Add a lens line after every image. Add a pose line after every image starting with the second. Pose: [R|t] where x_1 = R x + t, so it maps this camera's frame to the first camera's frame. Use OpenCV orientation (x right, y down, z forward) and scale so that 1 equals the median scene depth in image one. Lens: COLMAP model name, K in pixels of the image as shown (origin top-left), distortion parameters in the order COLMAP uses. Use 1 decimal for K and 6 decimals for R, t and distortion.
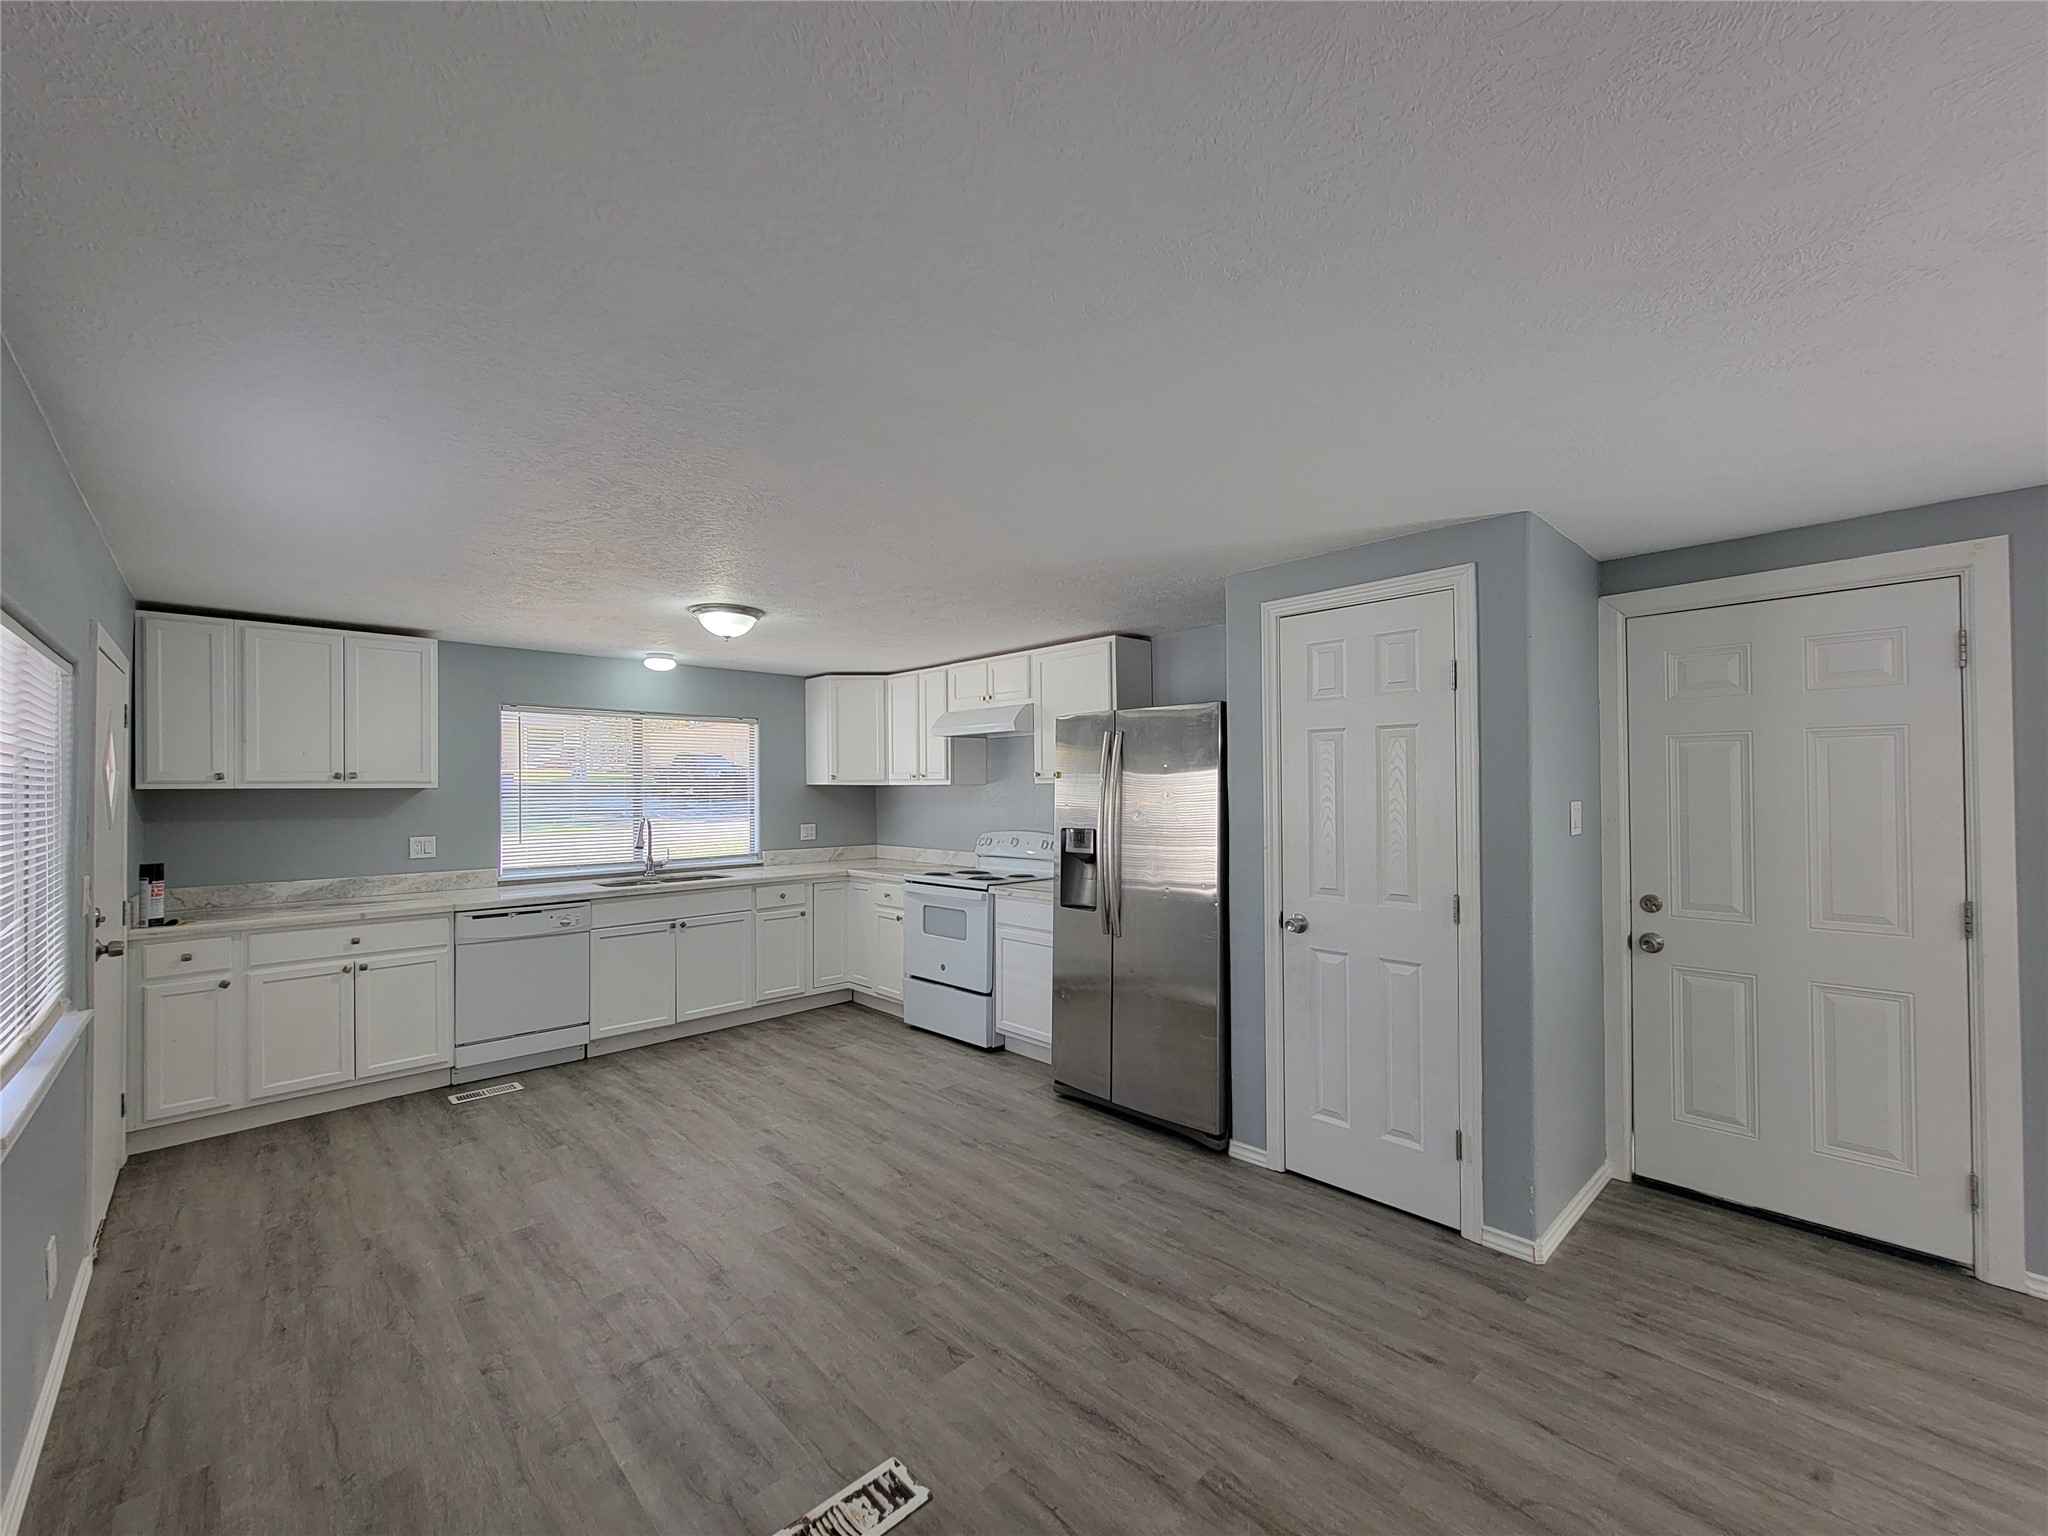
lens RADIAL K [[830.0, 0, 1025.2], [0, 830.0, 770.2], [0, 0, 1]] dist [-0.001667, -0.000265]
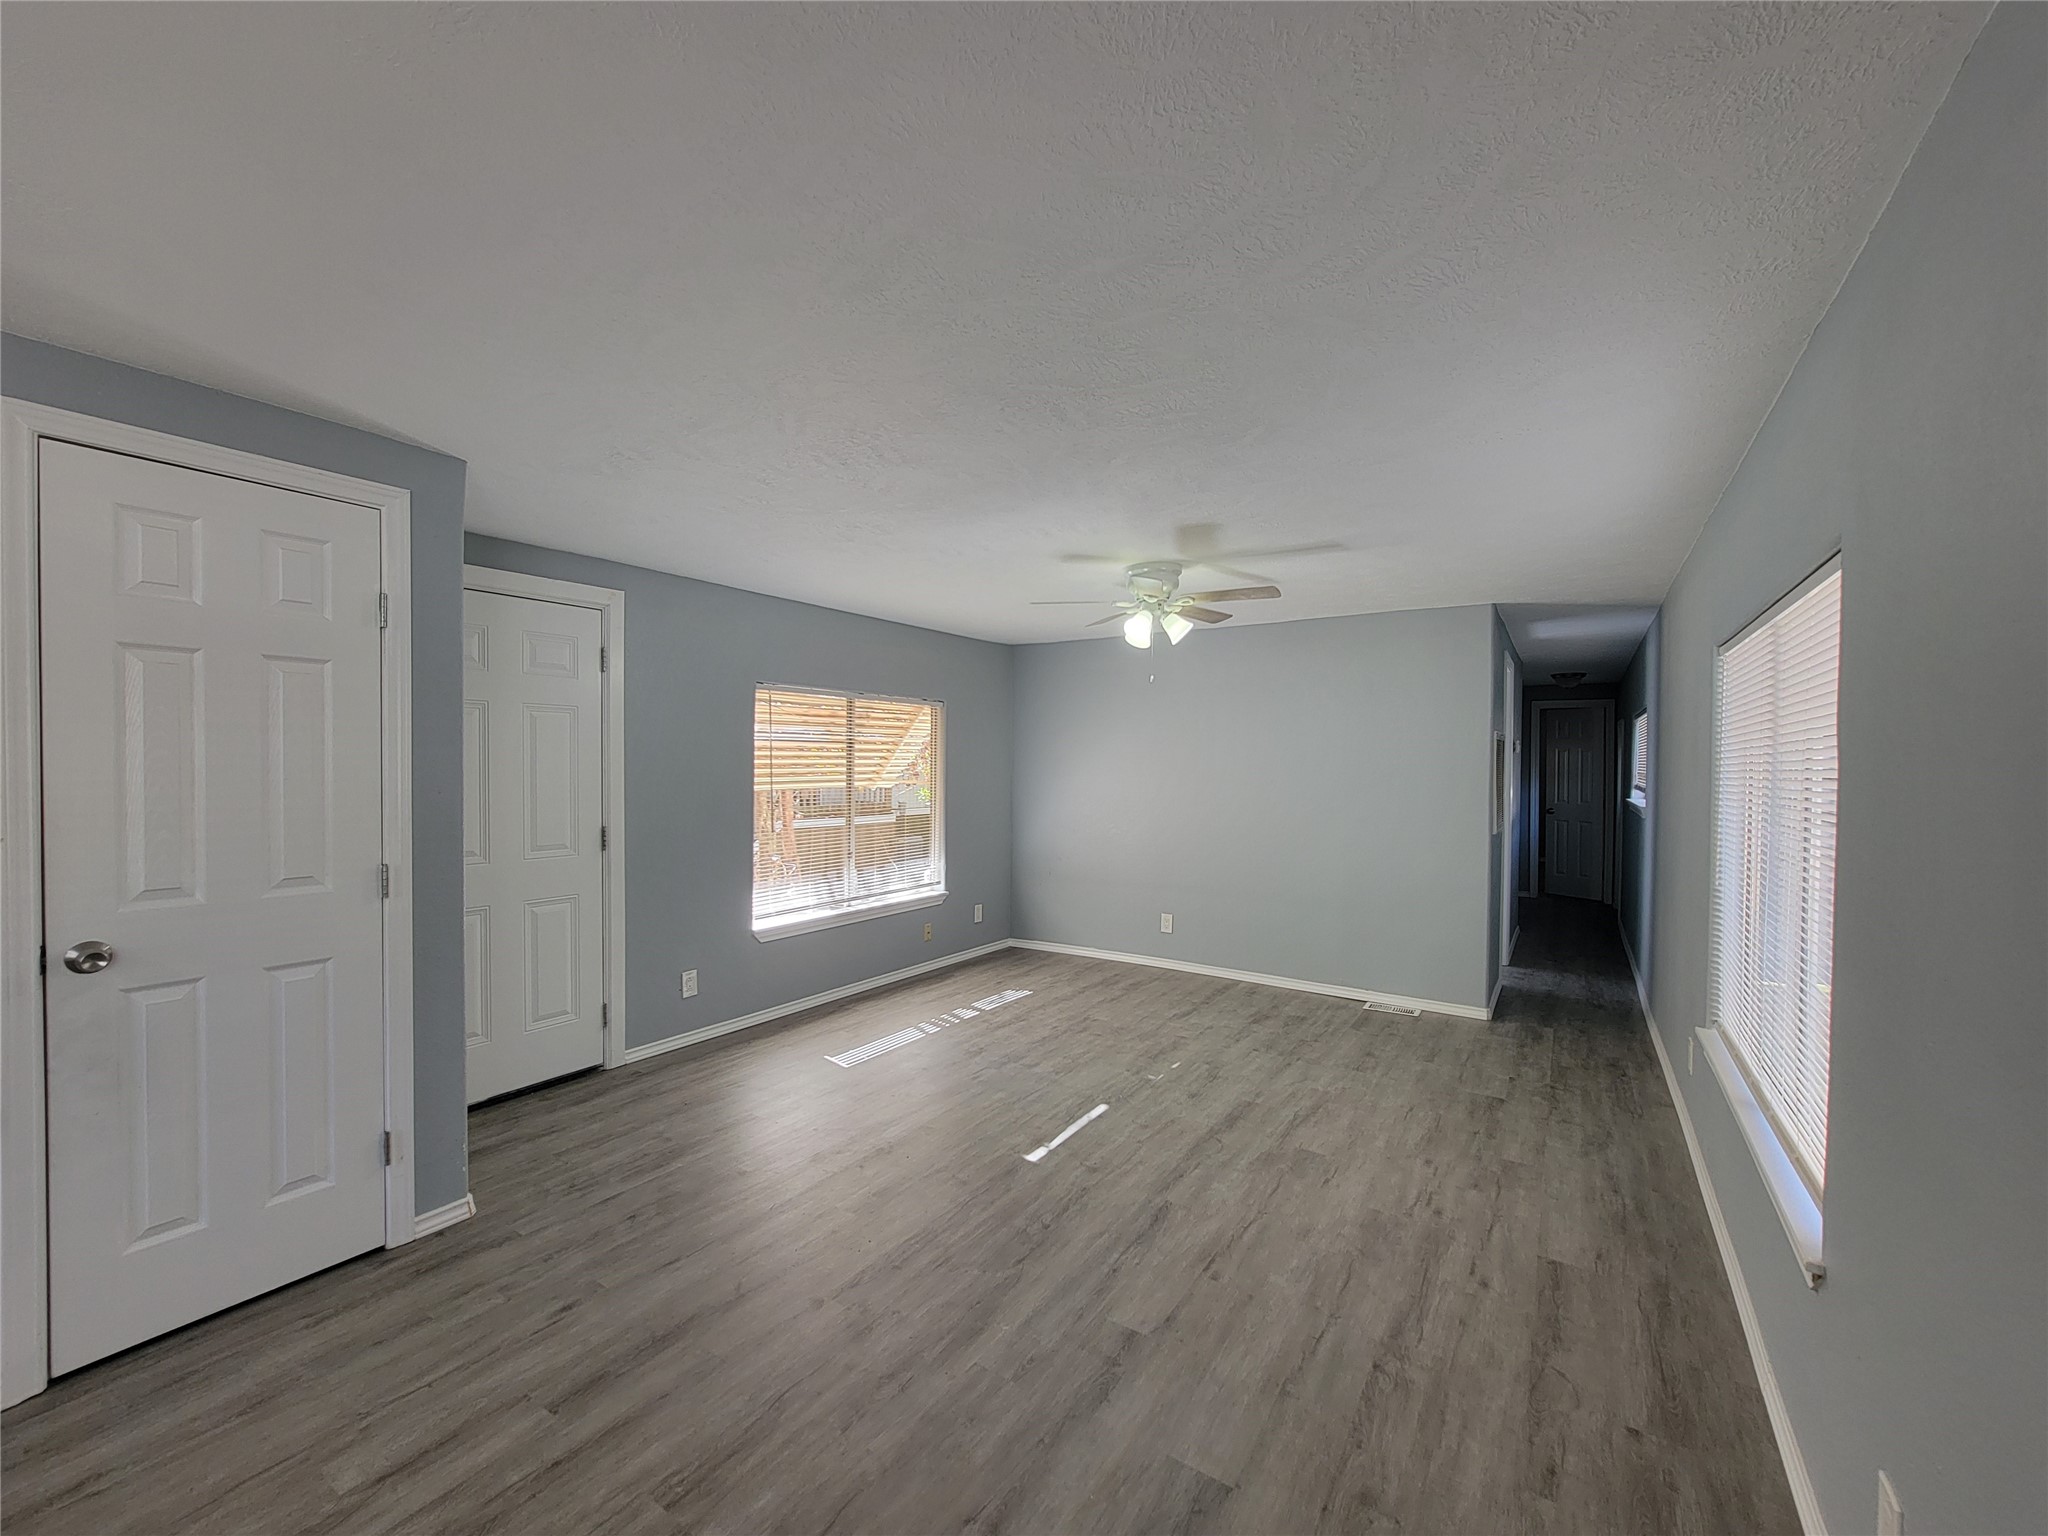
lens RADIAL K [[830.0, 0, 1024.9], [0, 830.0, 775.8], [0, 0, 1]] dist [-0.001667, -0.000265]
pose [[-0.228121, -0.010843, 0.973572, -0.527954], [-0.029610, 0.999553, 0.004194, 0.036905], [-0.973182, -0.027871, -0.228340, 0.606872]]
